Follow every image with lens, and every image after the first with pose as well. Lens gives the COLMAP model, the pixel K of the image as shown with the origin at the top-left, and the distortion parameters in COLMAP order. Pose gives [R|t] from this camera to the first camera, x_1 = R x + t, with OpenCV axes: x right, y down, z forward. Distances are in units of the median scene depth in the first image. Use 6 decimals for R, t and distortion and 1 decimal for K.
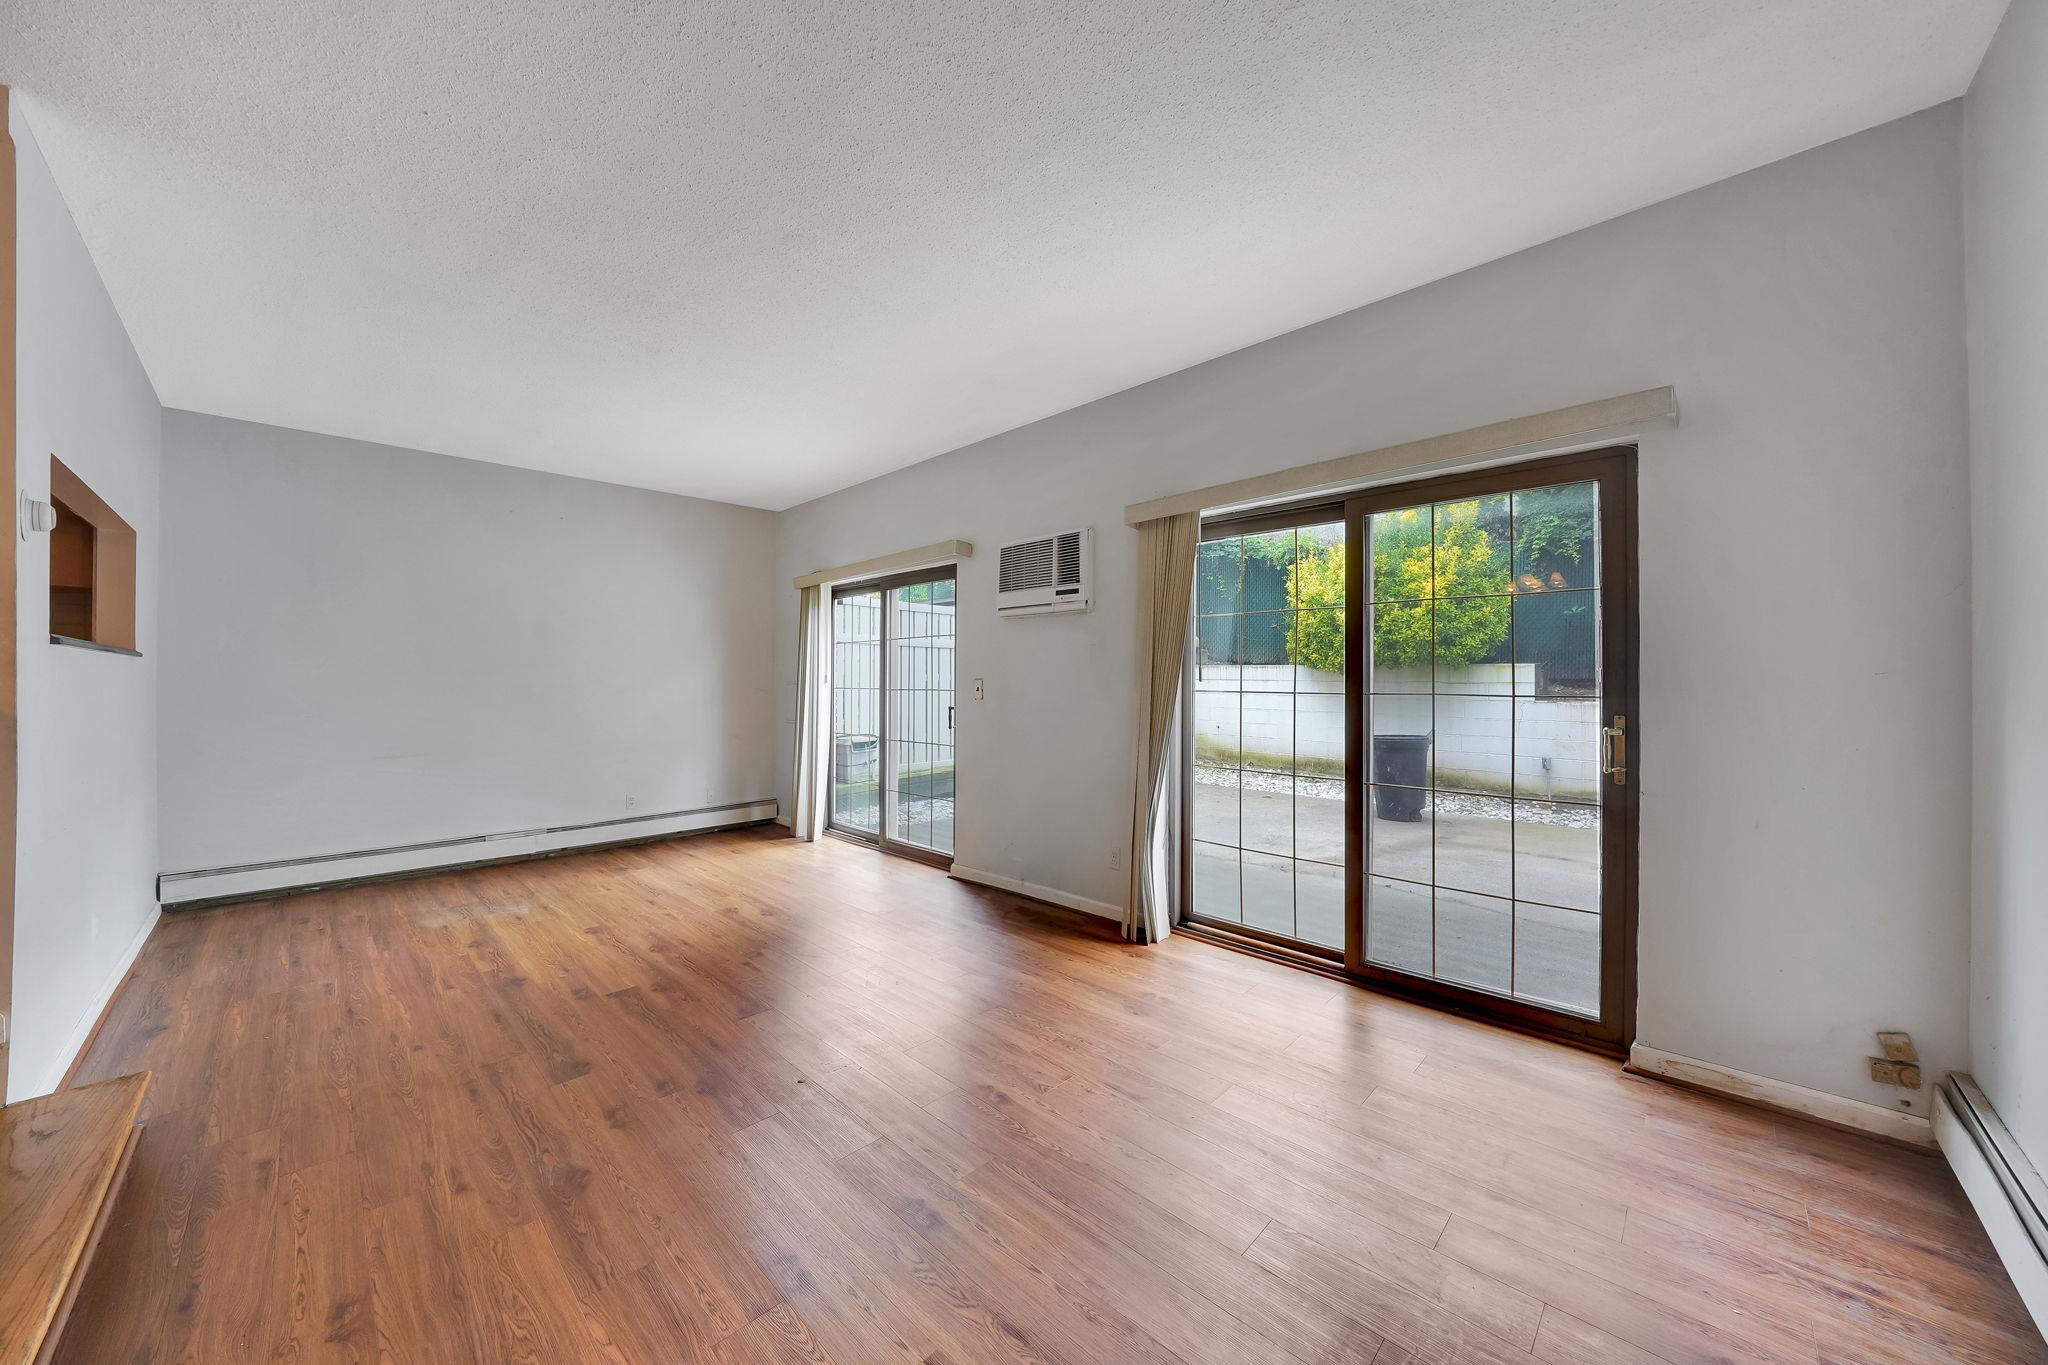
lens RADIAL K [[715.7, 0, 1011.5], [0, 715.7, 668.3], [0, 0, 1]] dist [-0.012537, -0.002074]
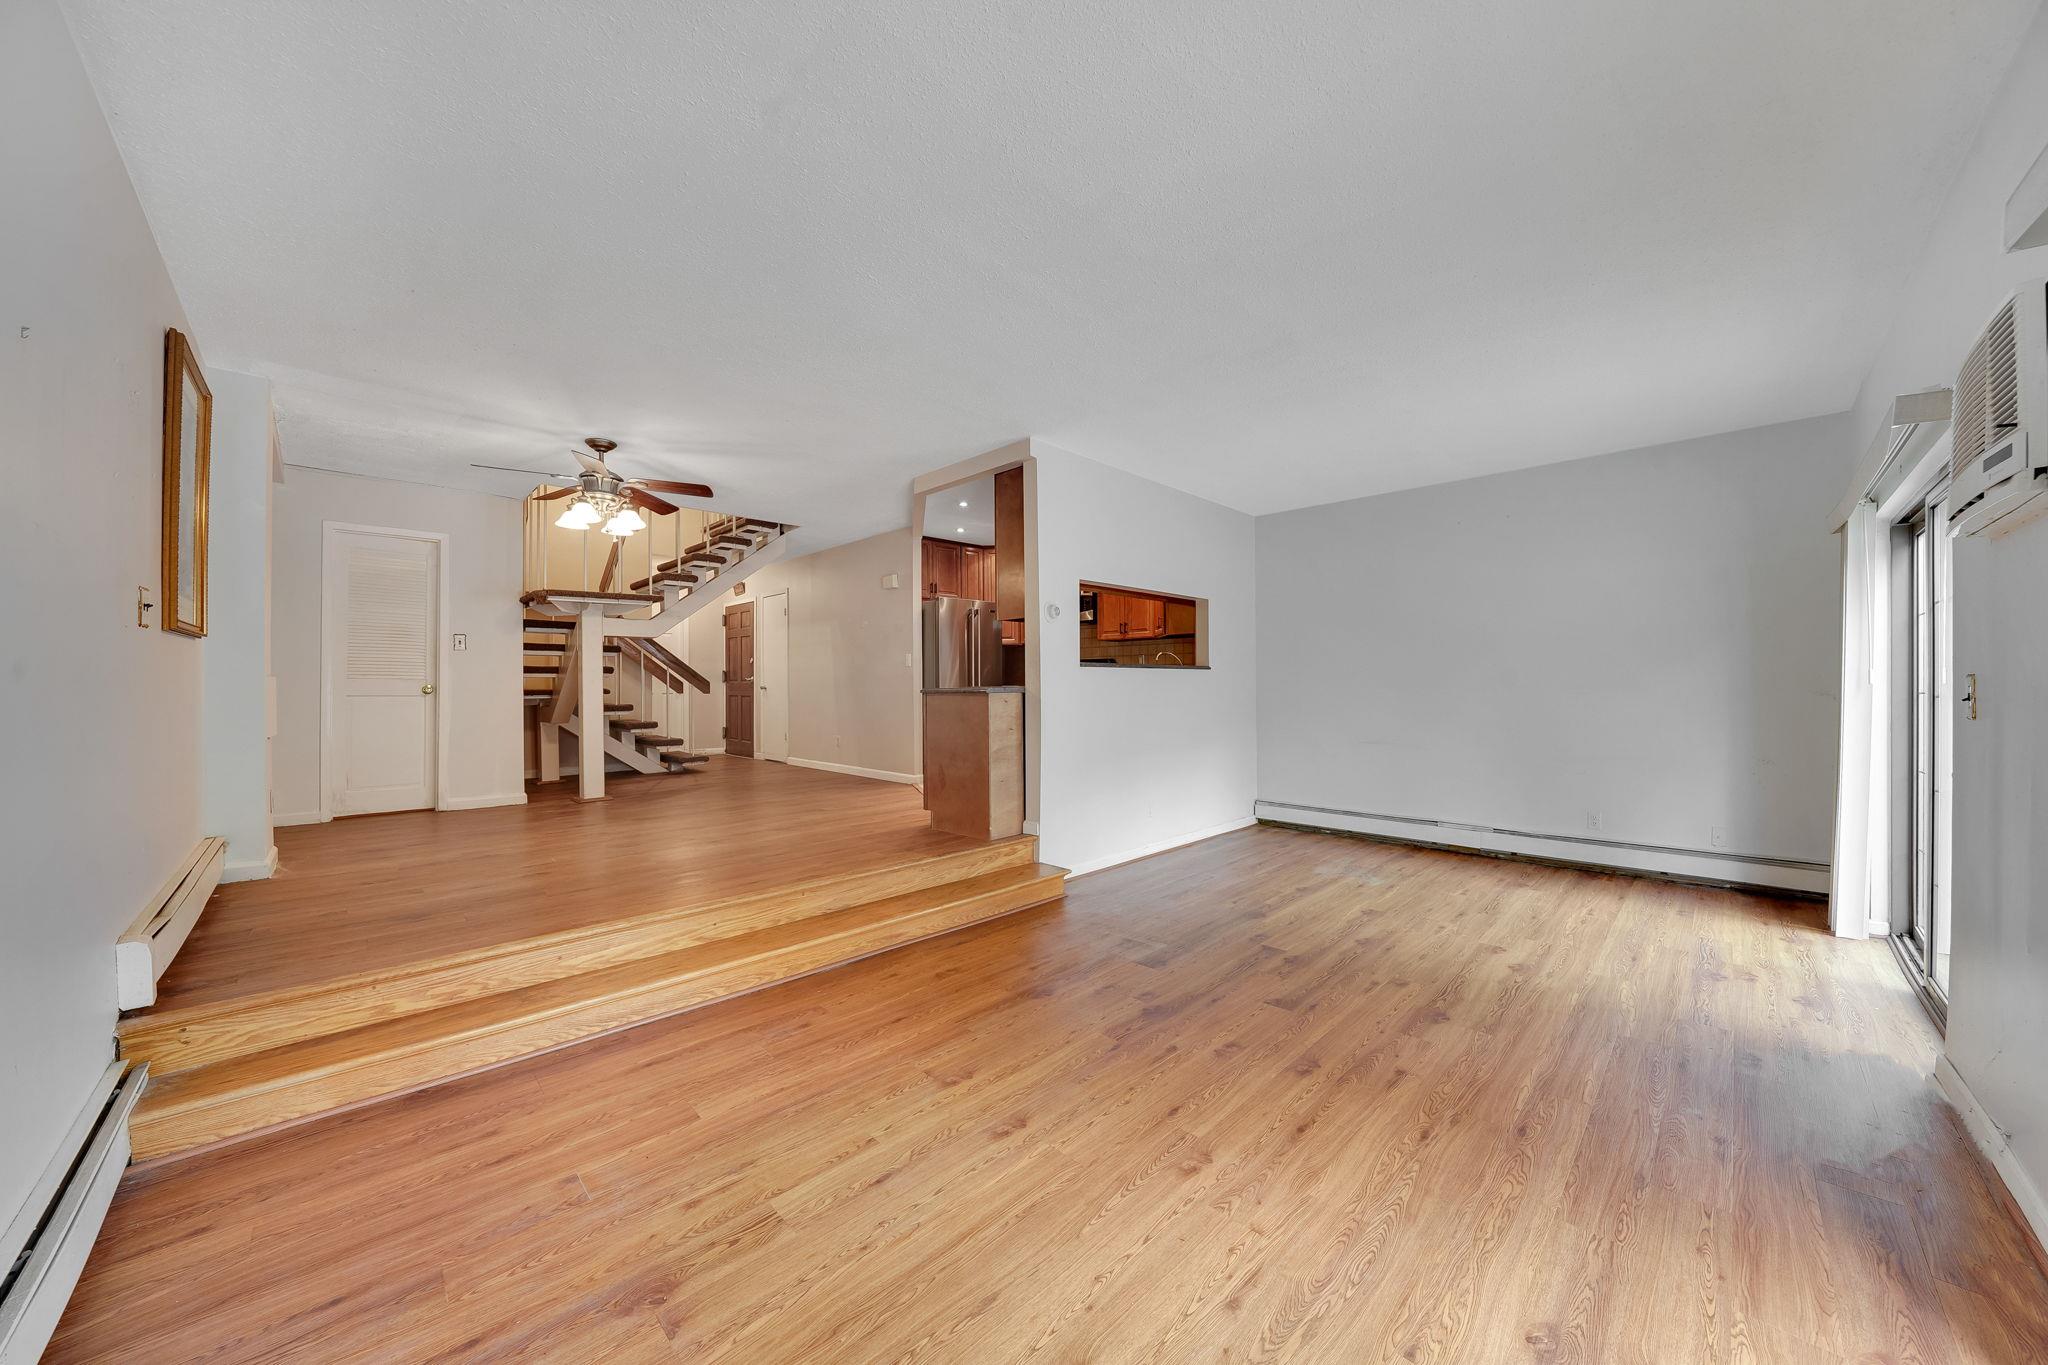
lens RADIAL K [[707.4, 0, 1021.9], [0, 707.4, 690.0], [0, 0, 1]] dist [-0.021581, 0.000120]
pose [[-0.010637, 0.006990, -0.999919, 0.463774], [0.025767, 0.999645, 0.006714, 0.007211], [0.999611, -0.025694, -0.010814, 0.460115]]
